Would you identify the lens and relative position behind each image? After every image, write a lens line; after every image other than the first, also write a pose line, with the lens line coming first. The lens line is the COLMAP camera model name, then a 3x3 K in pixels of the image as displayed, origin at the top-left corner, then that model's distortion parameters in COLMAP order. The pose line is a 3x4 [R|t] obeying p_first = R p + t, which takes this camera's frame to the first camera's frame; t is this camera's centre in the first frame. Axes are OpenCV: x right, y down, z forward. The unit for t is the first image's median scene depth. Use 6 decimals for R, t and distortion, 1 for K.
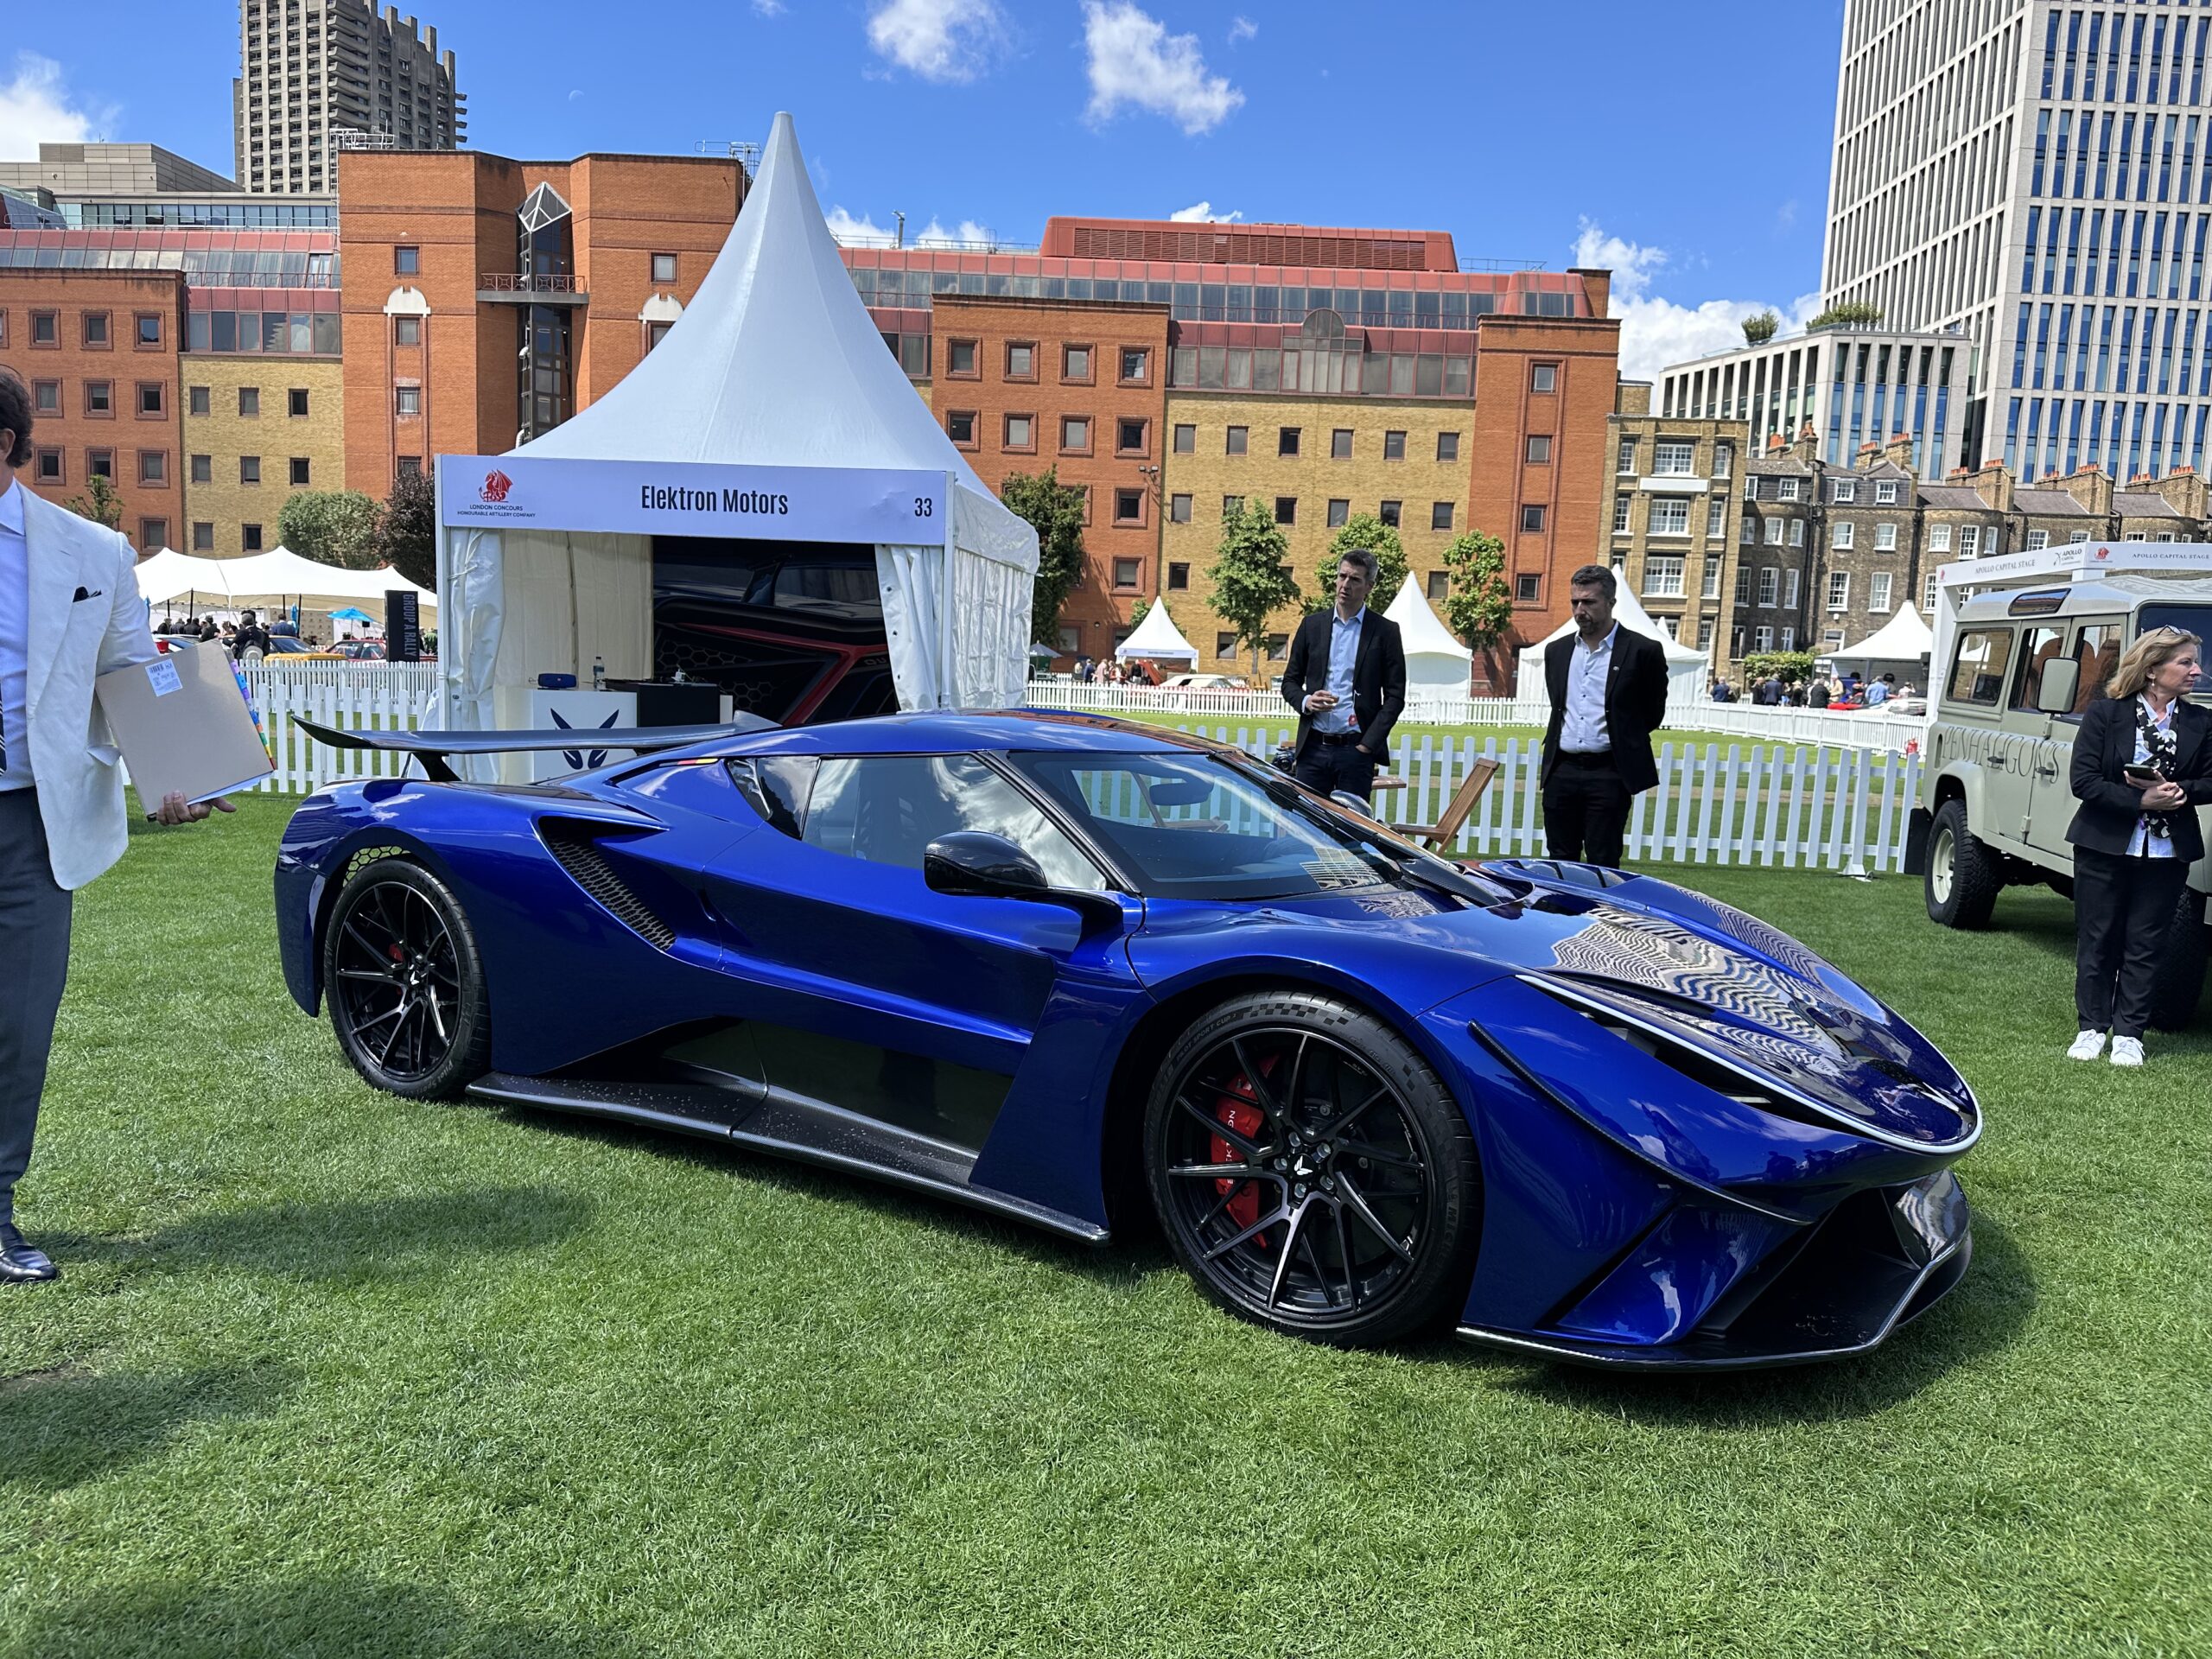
lens RADIAL K [[1562.3, 0, 1167.3], [0, 1562.3, 902.8], [0, 0, 1]] dist [0.031248, -0.037302]
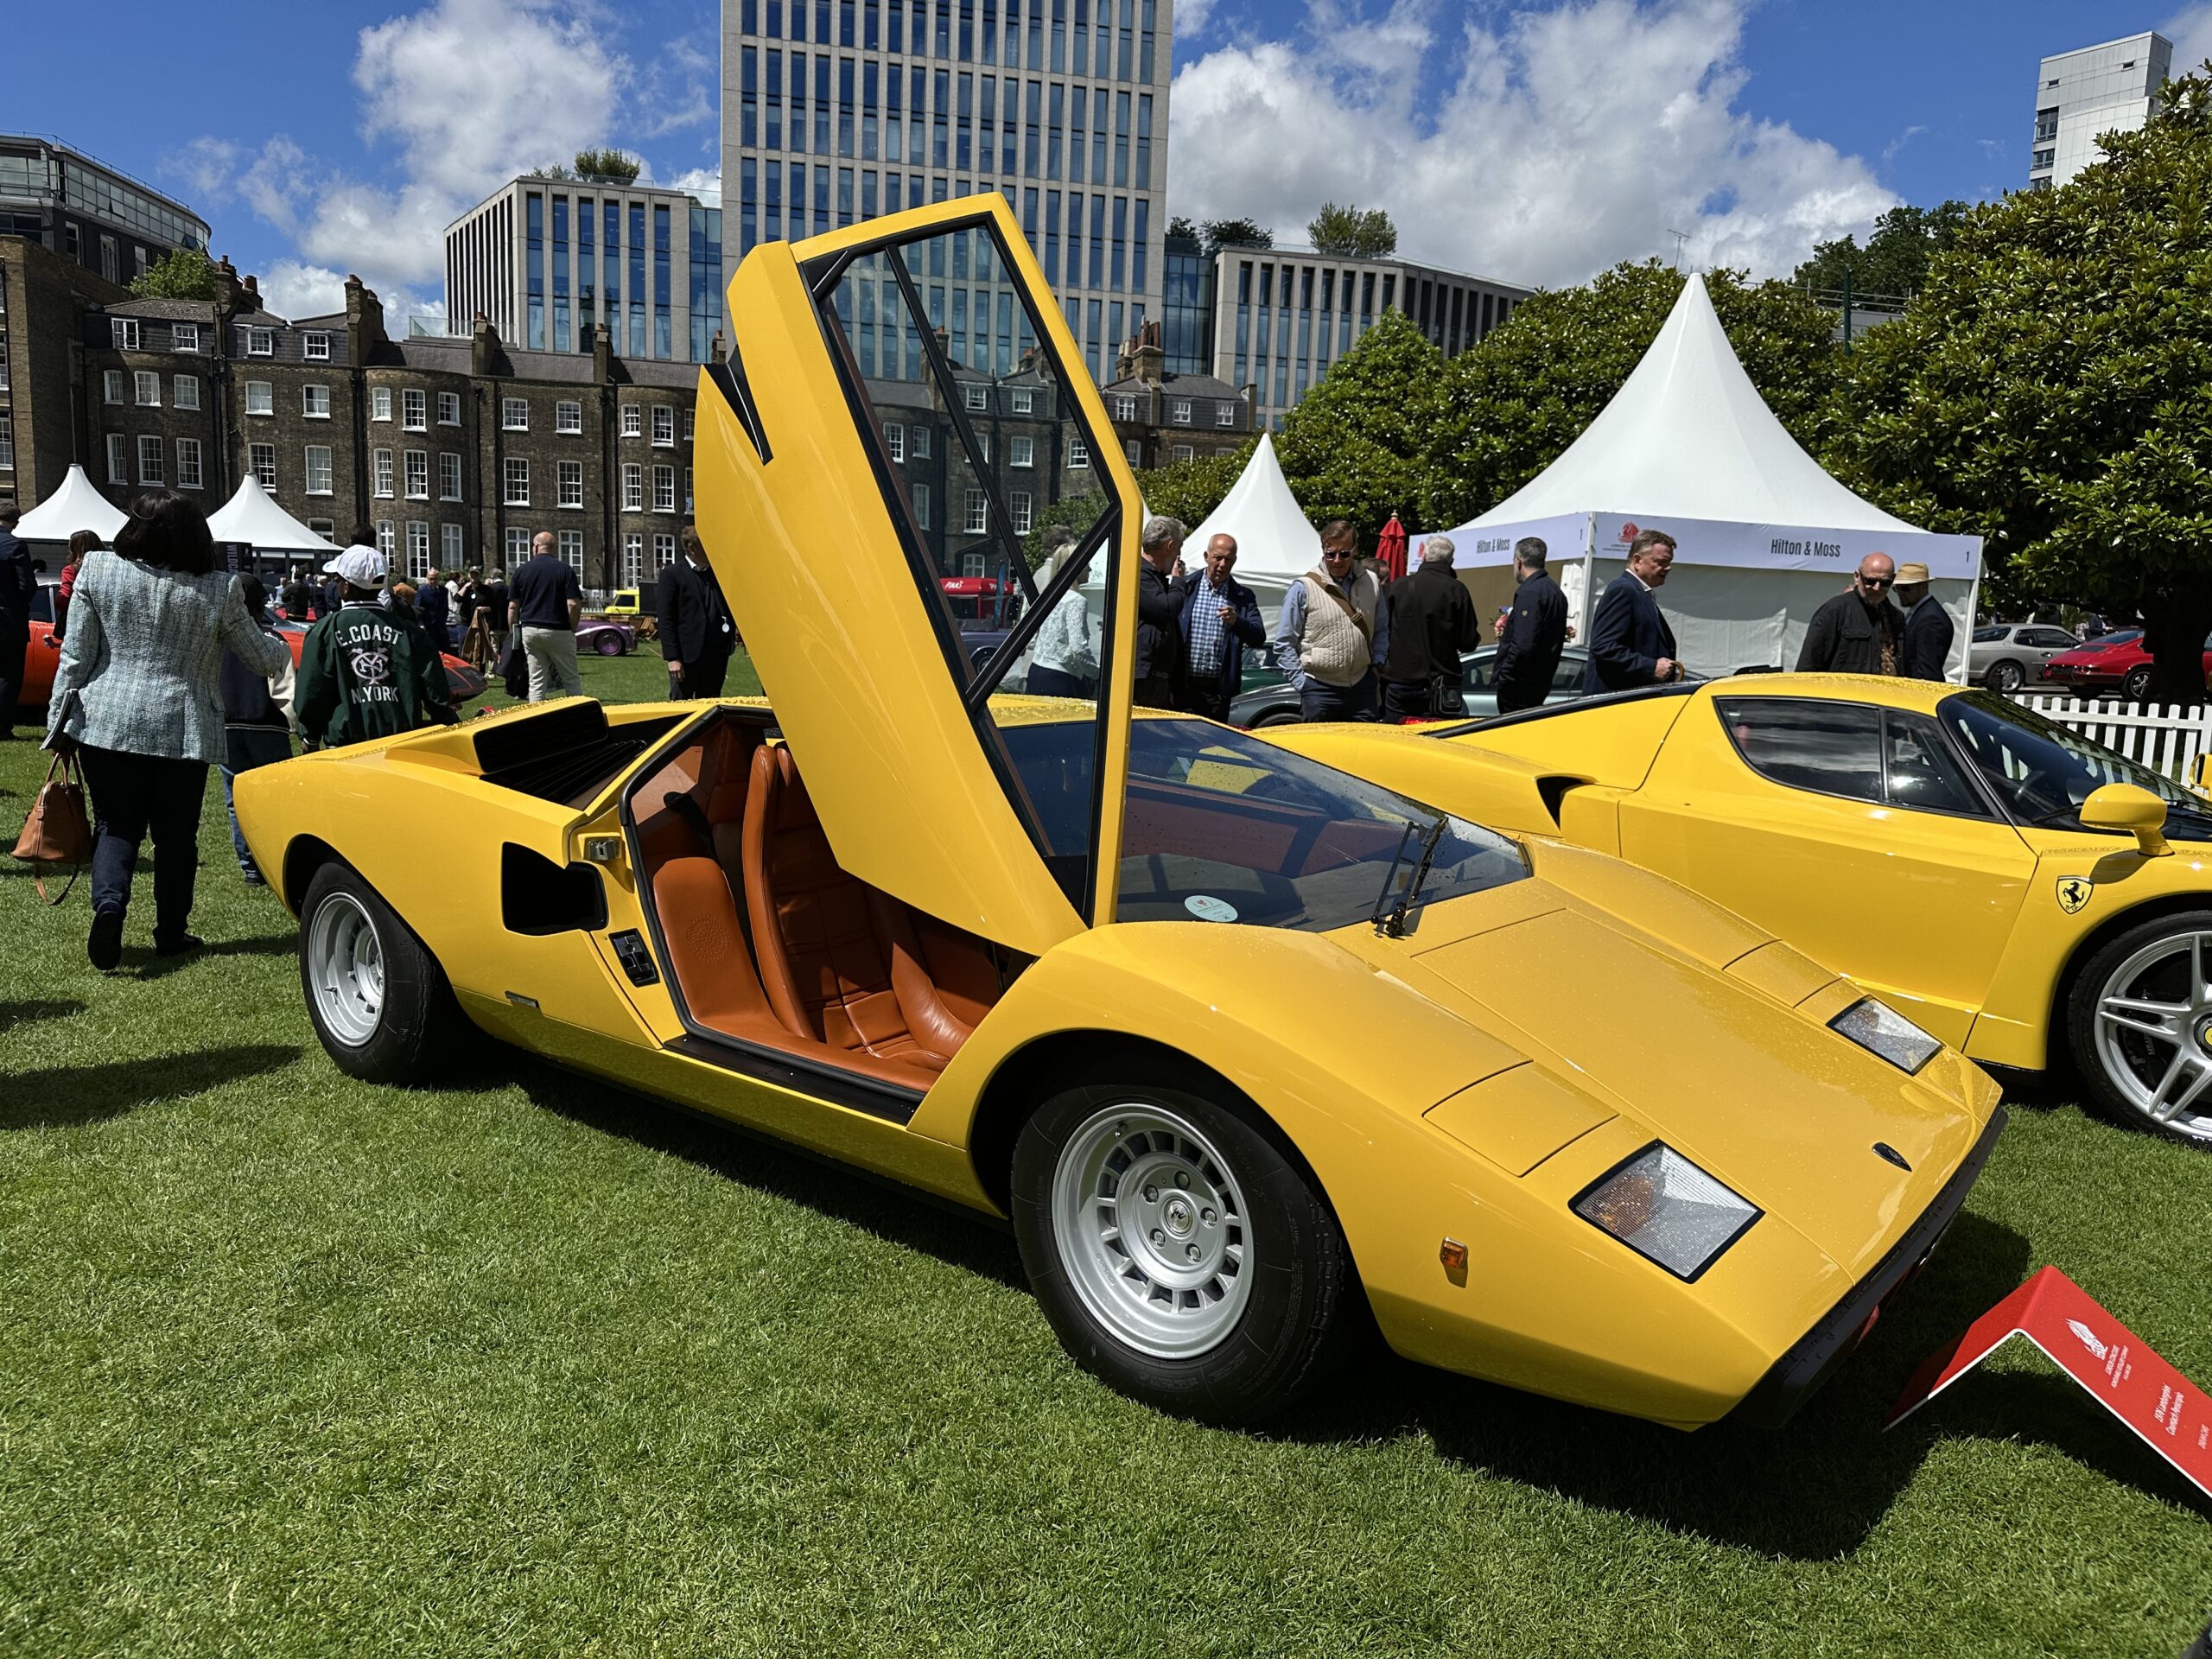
lens RADIAL K [[1562.3, 0, 1119.4], [0, 1562.3, 859.6], [0, 0, 1]] dist [0.031248, -0.037302]
pose [[0.977378, -0.029961, 0.209365, 0.716337], [0.027389, 0.999510, 0.015174, 0.001827], [-0.209717, -0.009096, 0.977720, 0.125906]]
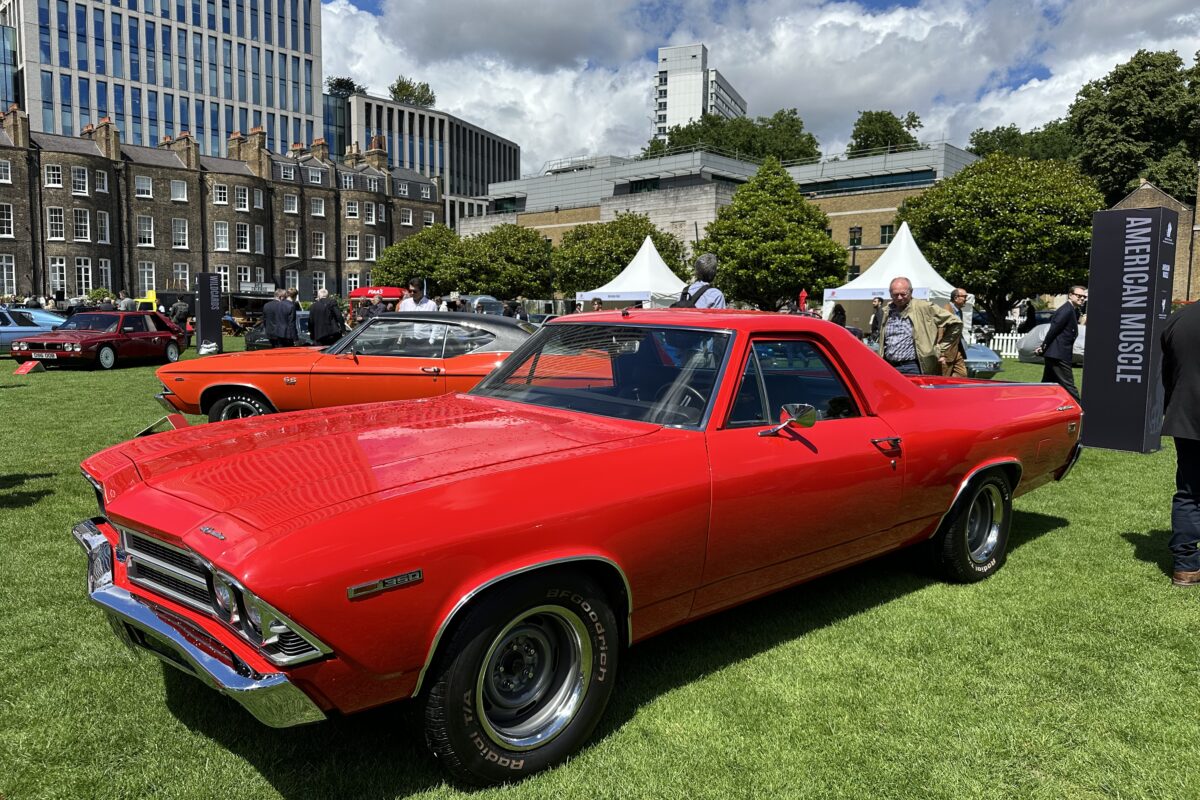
lens RADIAL K [[847.5, 0, 601.3], [0, 847.5, 404.9], [0, 0, 1]] dist [0.038829, -0.045993]
pose [[0.713583, -0.094945, 0.694107, 0.467239], [0.110567, 0.993620, 0.022245, -0.029137], [-0.691791, 0.060872, 0.719528, 0.284597]]
